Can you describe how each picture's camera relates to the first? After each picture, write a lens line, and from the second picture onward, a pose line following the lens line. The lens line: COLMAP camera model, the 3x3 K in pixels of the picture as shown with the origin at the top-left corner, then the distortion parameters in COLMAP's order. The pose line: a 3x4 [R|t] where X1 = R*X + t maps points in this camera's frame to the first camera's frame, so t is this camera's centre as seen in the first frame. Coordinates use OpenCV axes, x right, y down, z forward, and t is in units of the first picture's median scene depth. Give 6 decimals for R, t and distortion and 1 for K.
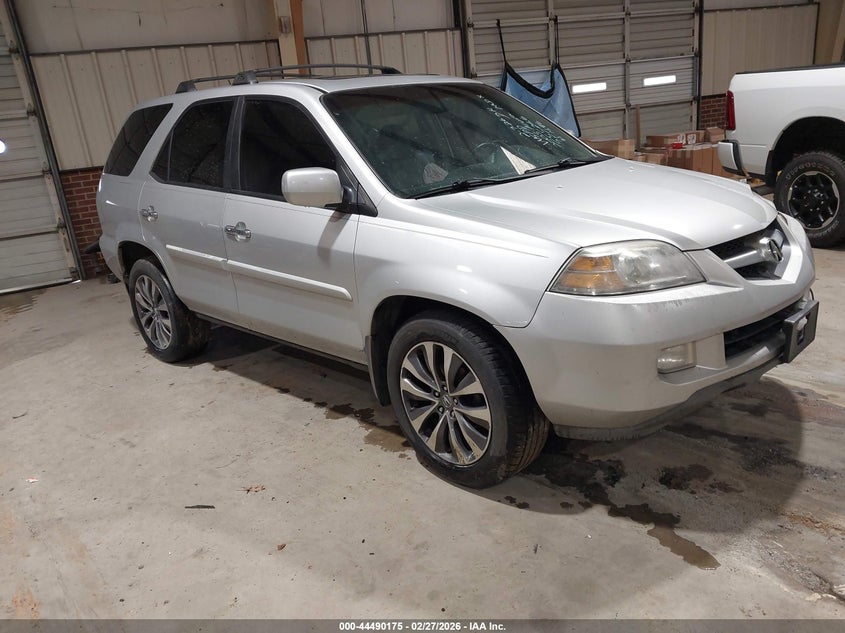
lens RADIAL K [[670.7, 0, 422.5], [0, 670.7, 316.5], [0, 0, 1]] dist [0.028007, -0.009443]
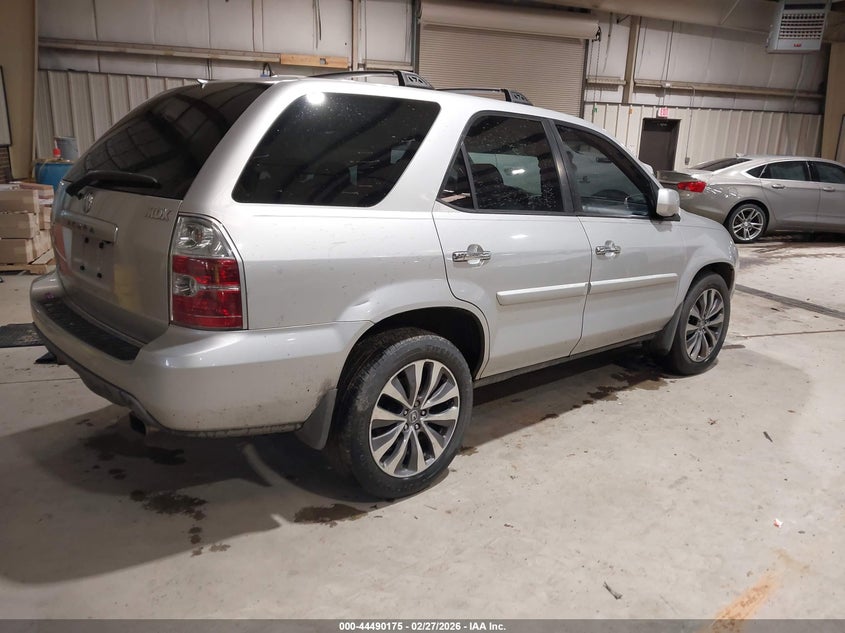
lens RADIAL K [[670.7, 0, 422.5], [0, 670.7, 316.5], [0, 0, 1]] dist [0.028007, -0.009443]
pose [[0.026081, -0.140142, 0.989788, -1.281276], [0.246937, 0.960344, 0.129467, -0.225264], [-0.968681, 0.241039, 0.059653, 1.192608]]
